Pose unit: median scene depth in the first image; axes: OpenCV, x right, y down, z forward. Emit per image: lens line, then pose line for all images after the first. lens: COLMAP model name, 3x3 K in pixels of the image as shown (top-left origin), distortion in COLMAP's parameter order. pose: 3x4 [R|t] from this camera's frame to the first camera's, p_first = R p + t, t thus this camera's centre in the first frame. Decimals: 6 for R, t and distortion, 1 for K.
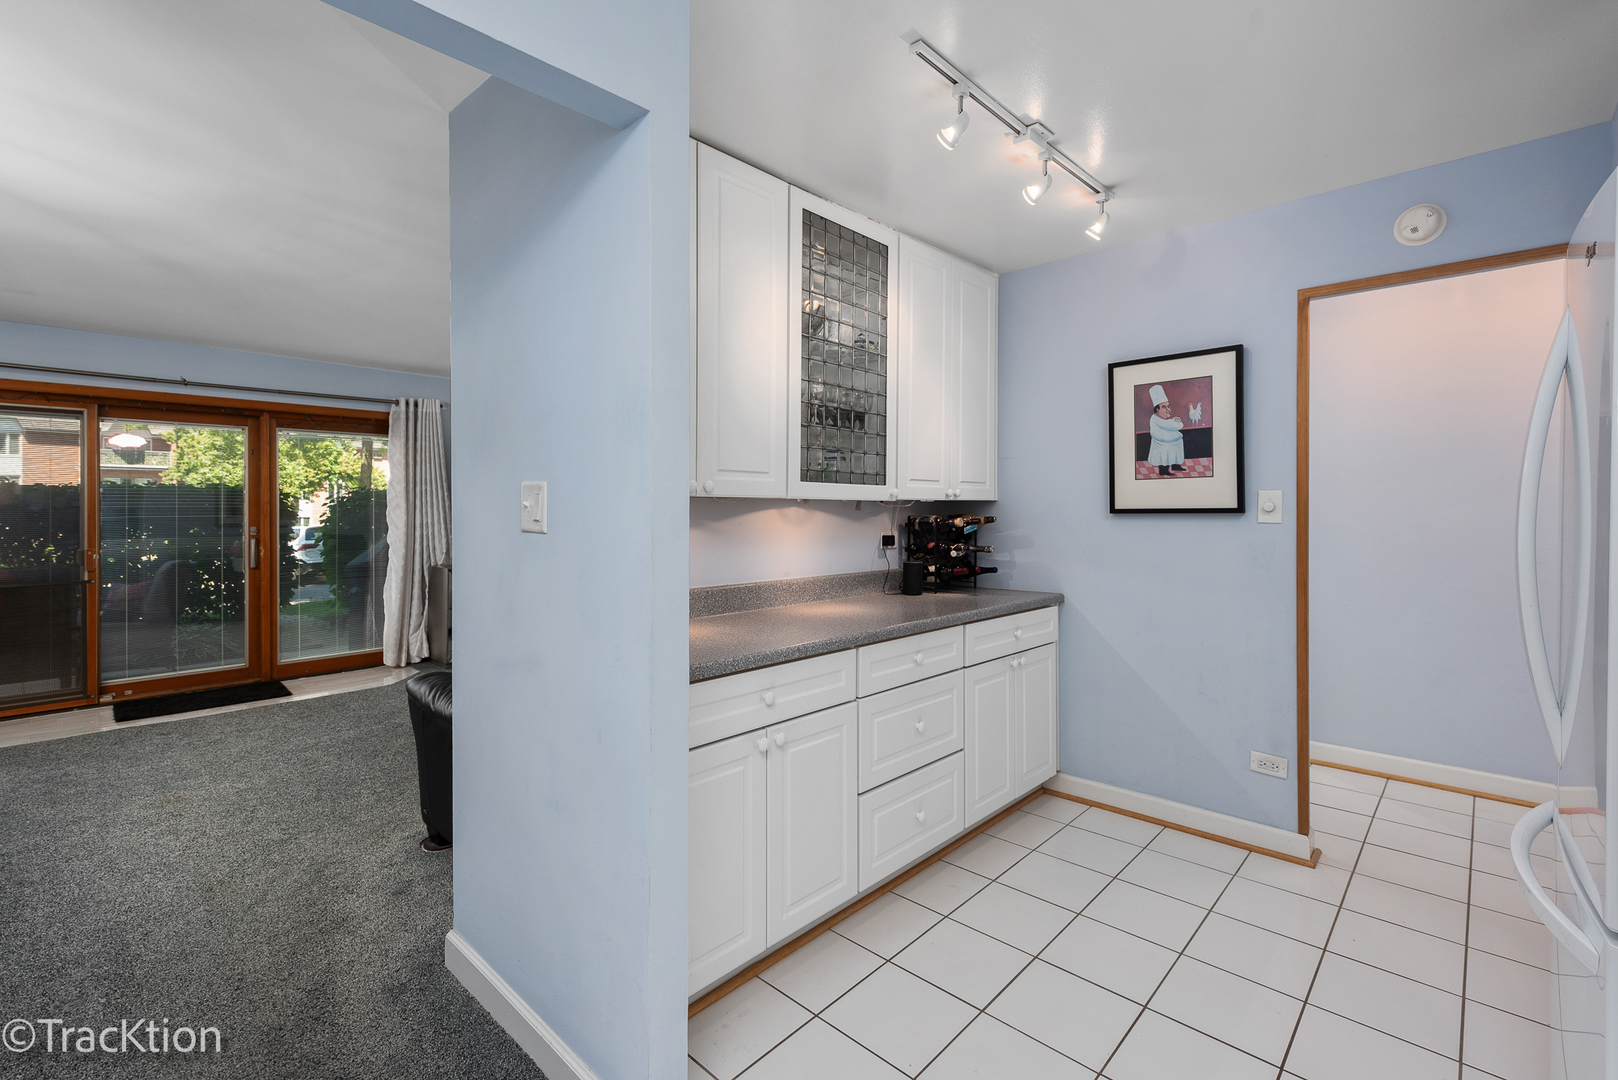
lens RADIAL K [[720.7, 0, 814.5], [0, 720.7, 509.2], [0, 0, 1]] dist [0.003967, -0.000016]
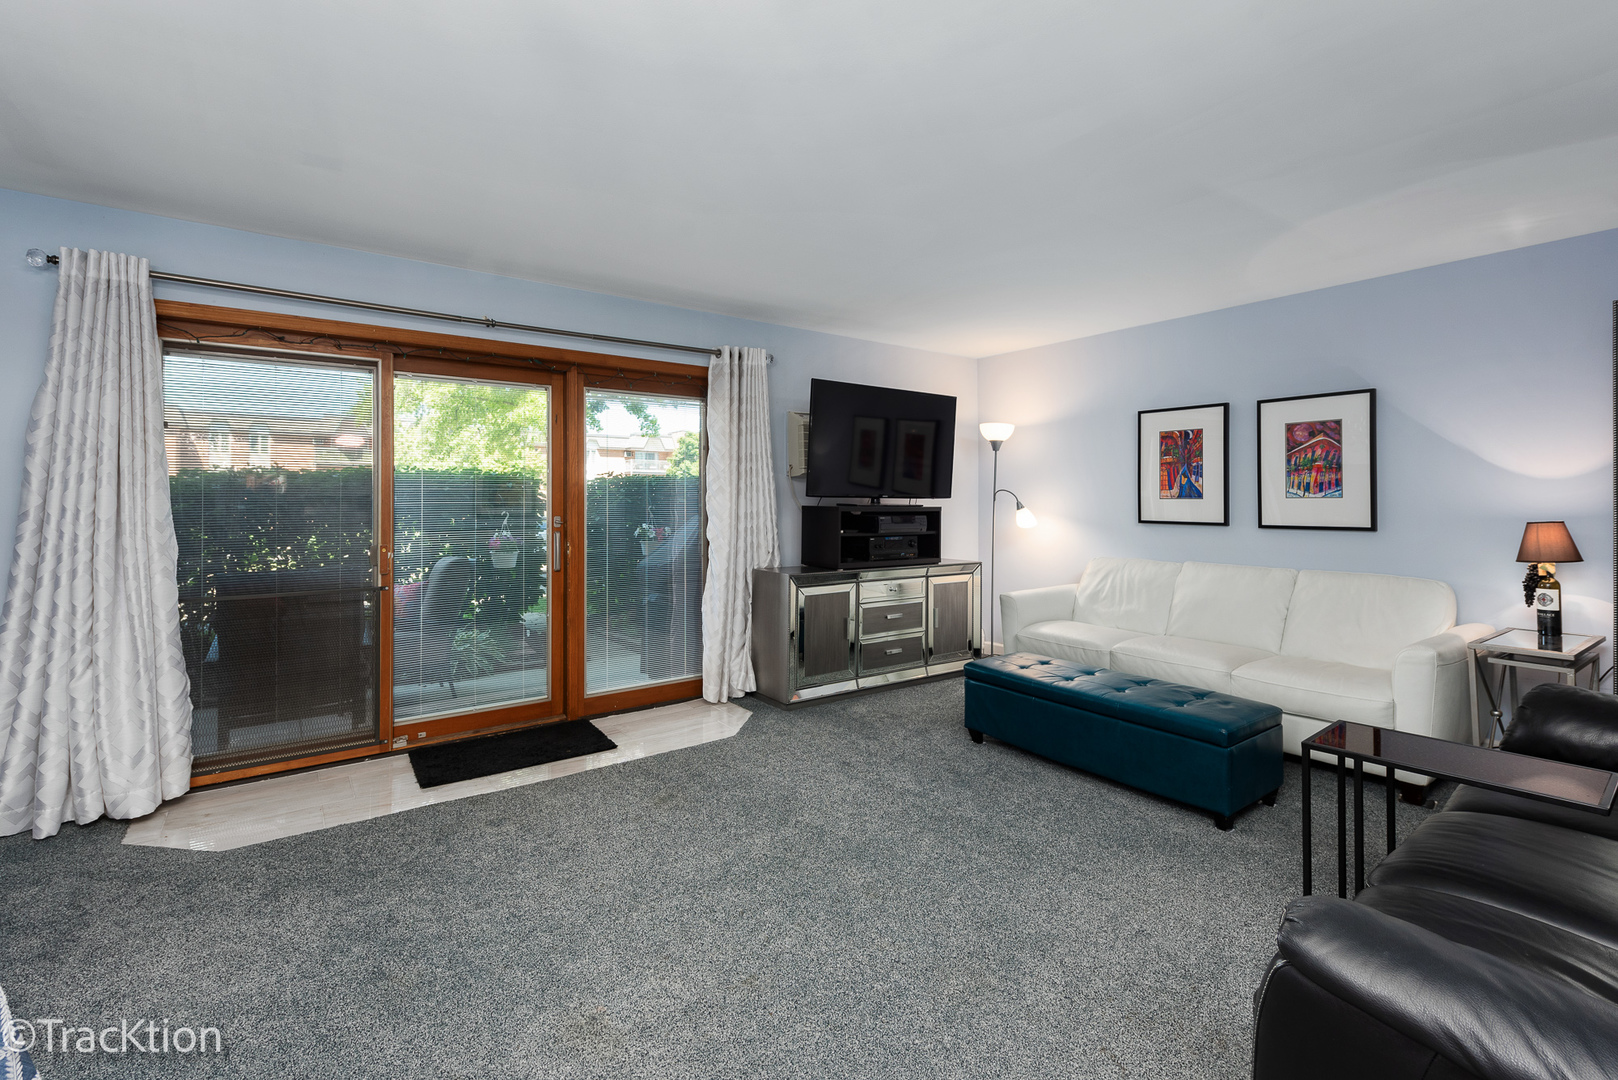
lens RADIAL K [[720.0, 0, 807.6], [0, 720.0, 497.8], [0, 0, 1]] dist [0.019057, -0.000001]
pose [[0.981941, -0.001964, -0.189175, -0.345257], [0.000698, 0.999977, -0.006758, 0.009083], [0.189184, 0.006504, 0.981920, 0.277499]]
